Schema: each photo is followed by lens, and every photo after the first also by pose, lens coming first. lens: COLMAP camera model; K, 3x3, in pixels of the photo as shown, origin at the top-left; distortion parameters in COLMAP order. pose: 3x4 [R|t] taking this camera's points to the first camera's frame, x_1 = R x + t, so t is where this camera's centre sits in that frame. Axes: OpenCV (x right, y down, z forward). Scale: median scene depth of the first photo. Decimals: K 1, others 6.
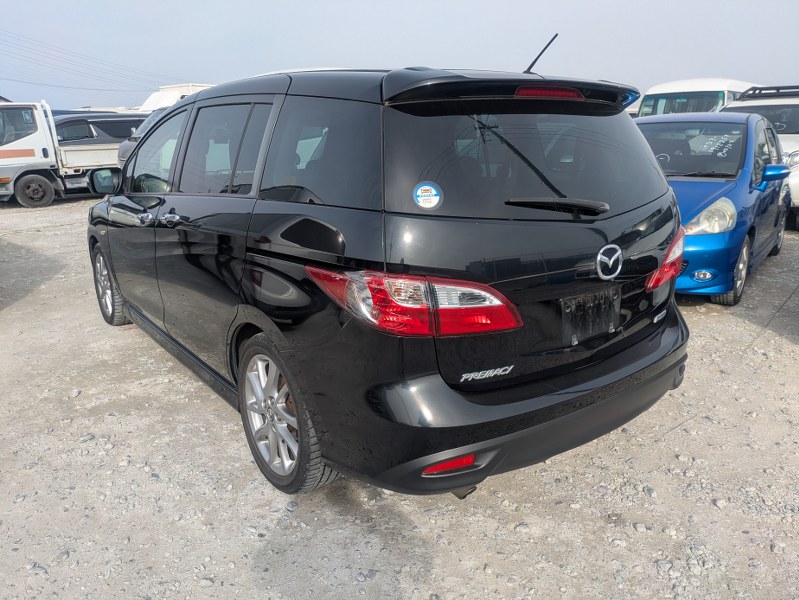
lens RADIAL K [[621.1, 0, 407.0], [0, 621.1, 301.1], [0, 0, 1]] dist [0.025576, 0.000127]
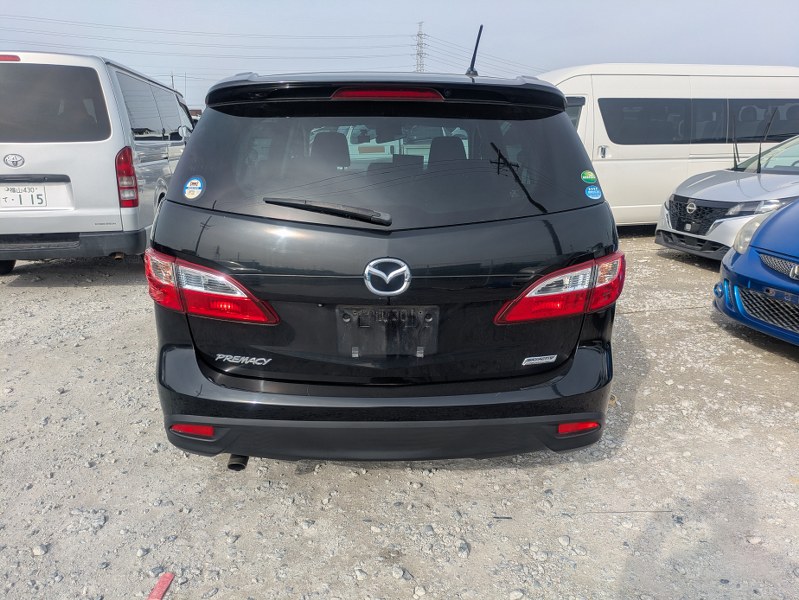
lens RADIAL K [[621.1, 0, 407.0], [0, 621.1, 301.1], [0, 0, 1]] dist [0.025576, 0.000127]
pose [[0.803798, 0.176611, -0.568083, 0.882410], [-0.169394, 0.983334, 0.066027, -0.093806], [0.570276, 0.043157, 0.820318, 0.261797]]
